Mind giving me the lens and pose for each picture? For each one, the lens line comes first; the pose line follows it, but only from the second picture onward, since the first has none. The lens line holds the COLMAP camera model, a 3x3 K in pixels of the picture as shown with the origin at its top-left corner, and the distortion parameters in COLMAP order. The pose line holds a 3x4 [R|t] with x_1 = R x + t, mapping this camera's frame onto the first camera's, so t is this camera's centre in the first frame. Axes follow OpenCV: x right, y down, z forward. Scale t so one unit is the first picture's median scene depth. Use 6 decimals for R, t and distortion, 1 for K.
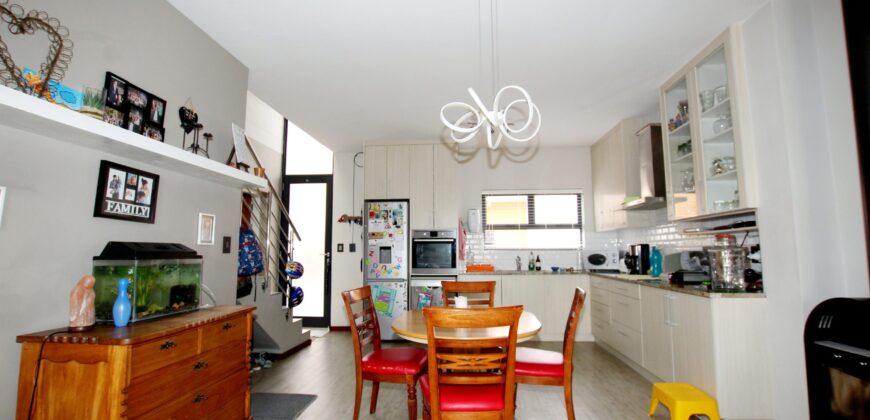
lens RADIAL K [[408.7, 0, 437.6], [0, 408.7, 212.1], [0, 0, 1]] dist [-0.027446, 0.001199]
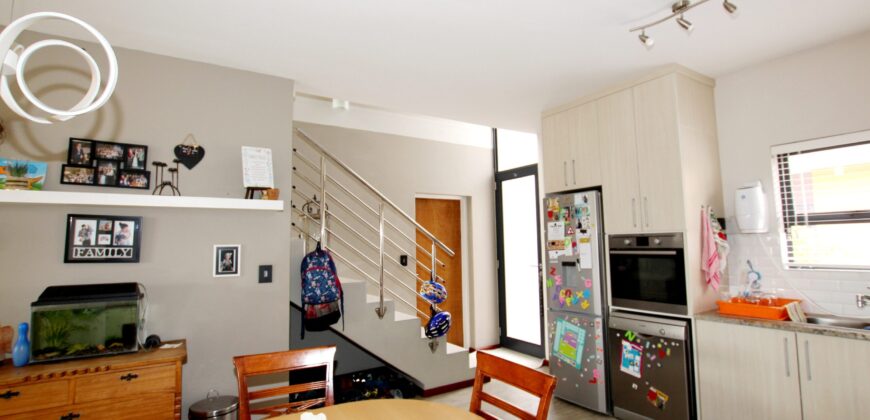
lens RADIAL K [[408.7, 0, 430.3], [0, 408.7, 208.2], [0, 0, 1]] dist [-0.027446, 0.001199]
pose [[0.597269, -0.078782, -0.798162, 0.309489], [0.094451, 0.995148, -0.027547, -0.006052], [0.796460, -0.058935, 0.601813, 0.482332]]
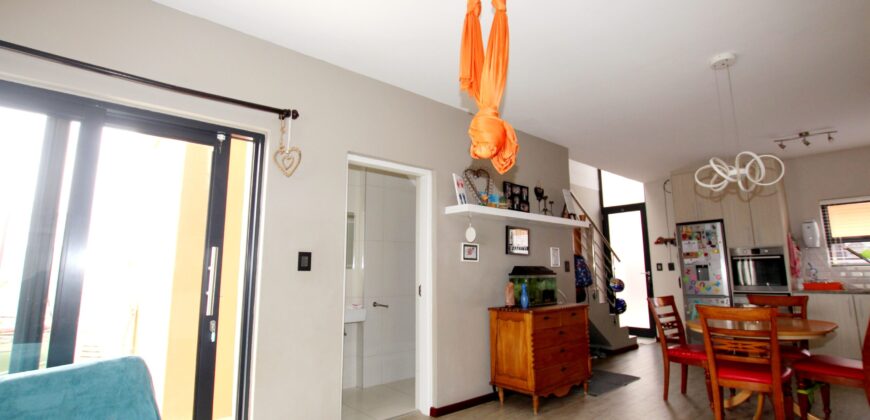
lens RADIAL K [[408.7, 0, 429.4], [0, 408.7, 209.8], [0, 0, 1]] dist [-0.027446, 0.001199]
pose [[0.708150, -0.110317, -0.697391, 0.140478], [0.072247, 0.993856, -0.083852, -0.027354], [0.702356, 0.008995, 0.711769, -0.311393]]
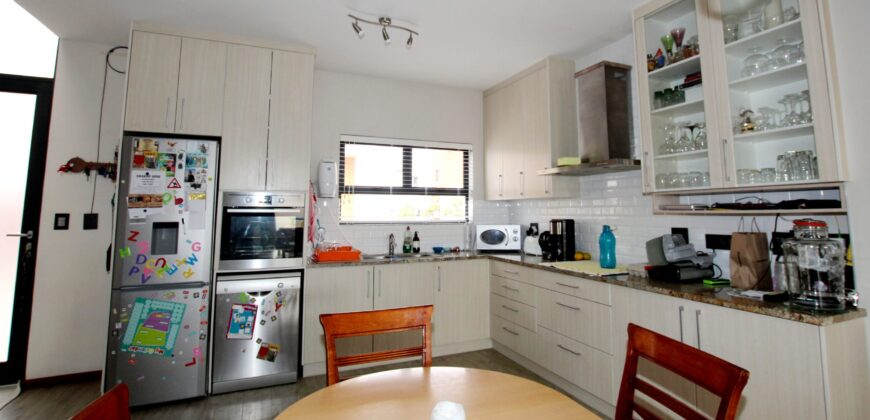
lens RADIAL K [[408.7, 0, 444.4], [0, 408.7, 163.1], [0, 0, 1]] dist [-0.027446, 0.001199]
pose [[0.877309, 0.058424, 0.476357, -0.073767], [-0.049266, 0.998282, -0.031703, 0.007573], [-0.477391, 0.004345, 0.878680, 0.418721]]
